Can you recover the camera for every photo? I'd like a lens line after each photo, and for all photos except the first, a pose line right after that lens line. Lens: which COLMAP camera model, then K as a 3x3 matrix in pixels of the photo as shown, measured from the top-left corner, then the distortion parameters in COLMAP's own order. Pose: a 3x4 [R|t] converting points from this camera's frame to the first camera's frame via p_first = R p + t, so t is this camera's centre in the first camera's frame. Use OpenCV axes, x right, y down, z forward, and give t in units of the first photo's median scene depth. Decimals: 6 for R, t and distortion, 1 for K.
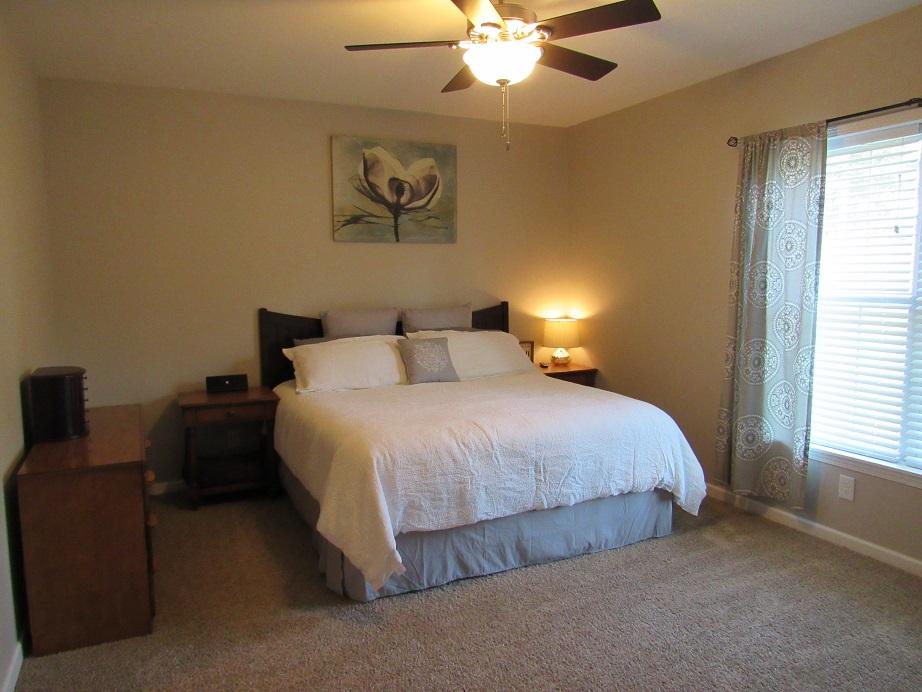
lens RADIAL K [[662.8, 0, 461.0], [0, 662.8, 346.0], [0, 0, 1]] dist [-0.031036, 0.007573]
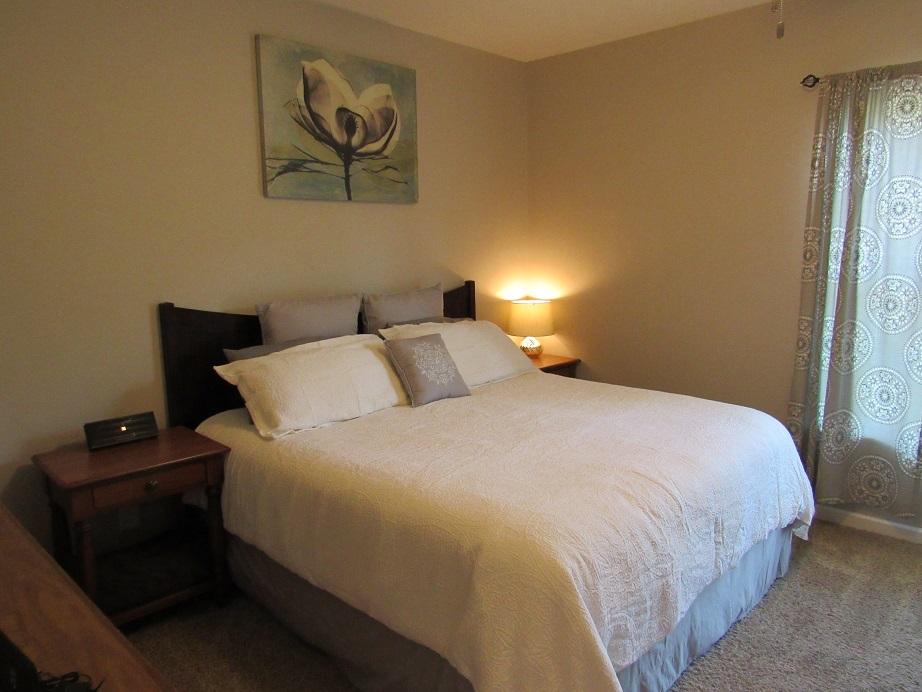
lens RADIAL K [[662.8, 0, 461.0], [0, 662.8, 346.0], [0, 0, 1]] dist [-0.031036, 0.007573]
pose [[0.939859, -0.058899, 0.336447, -0.237721], [0.045321, 0.997815, 0.048077, -0.032152], [-0.338544, -0.029937, 0.940474, 0.302294]]
